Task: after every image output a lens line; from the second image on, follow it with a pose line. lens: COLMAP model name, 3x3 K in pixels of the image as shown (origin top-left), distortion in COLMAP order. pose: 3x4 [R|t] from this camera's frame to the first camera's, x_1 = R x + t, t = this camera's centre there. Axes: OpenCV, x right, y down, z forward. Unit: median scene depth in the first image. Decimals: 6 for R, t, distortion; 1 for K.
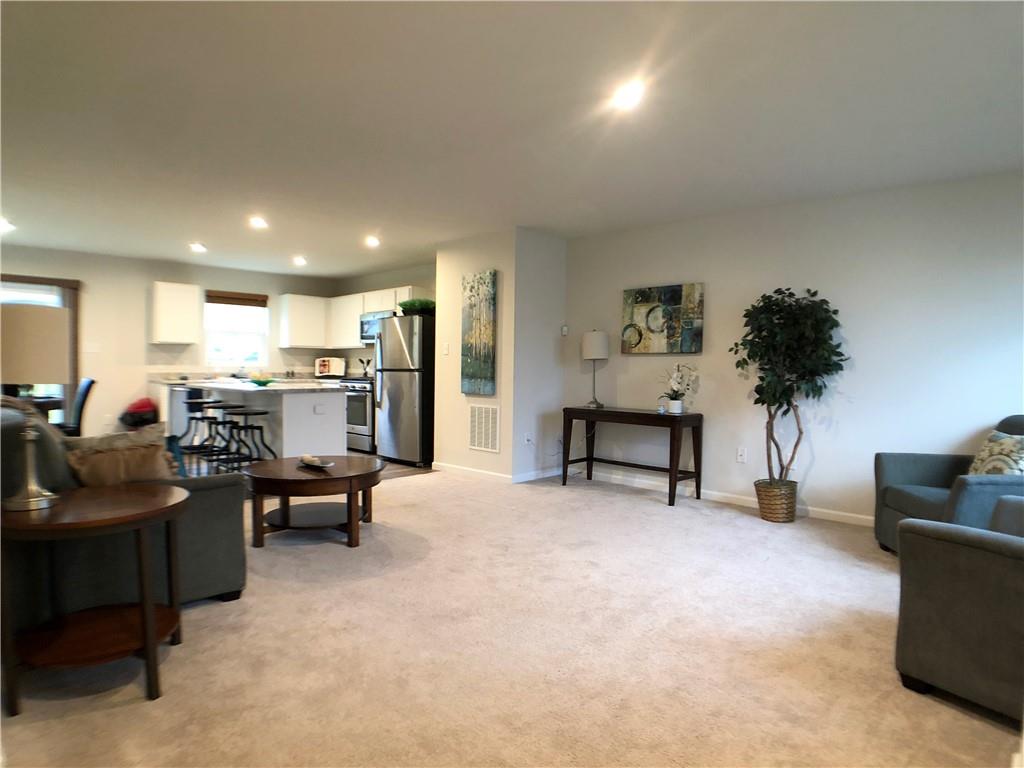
lens RADIAL K [[589.9, 0, 512.0], [0, 589.9, 384.0], [0, 0, 1]] dist [-0.079907, 0.000569]
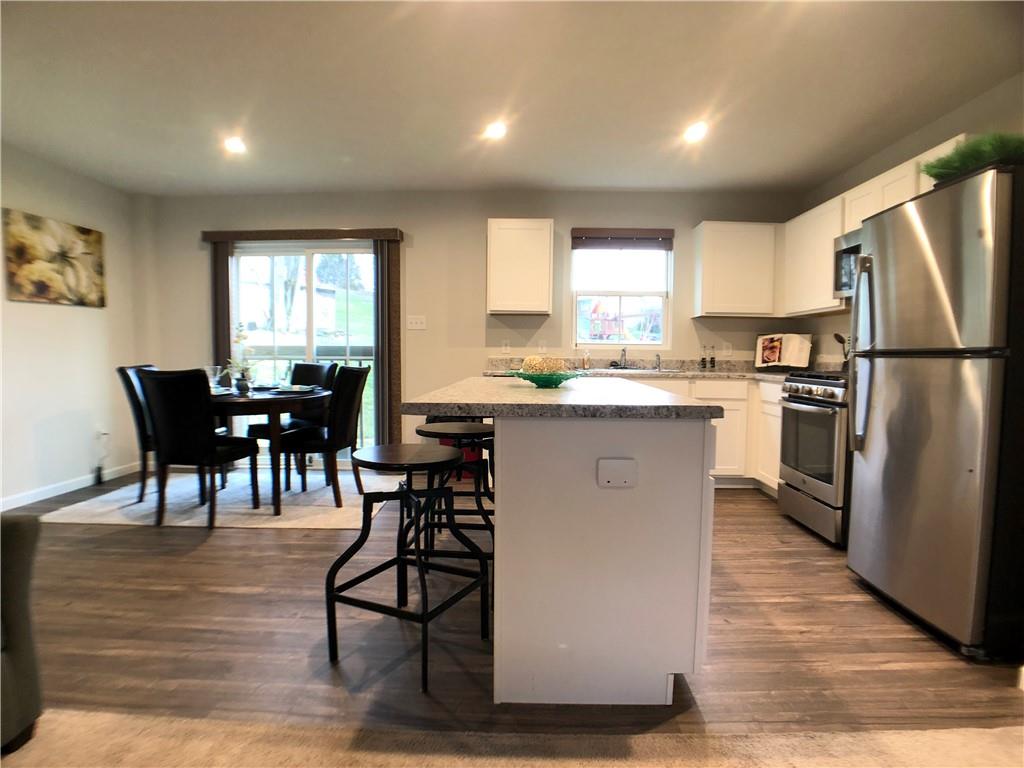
lens RADIAL K [[589.9, 0, 512.0], [0, 589.9, 384.0], [0, 0, 1]] dist [-0.079907, 0.000569]
pose [[0.675066, 0.037330, -0.736812, -0.090327], [-0.026734, 0.999301, 0.026135, -0.006490], [0.737273, 0.002055, 0.675592, 0.496603]]
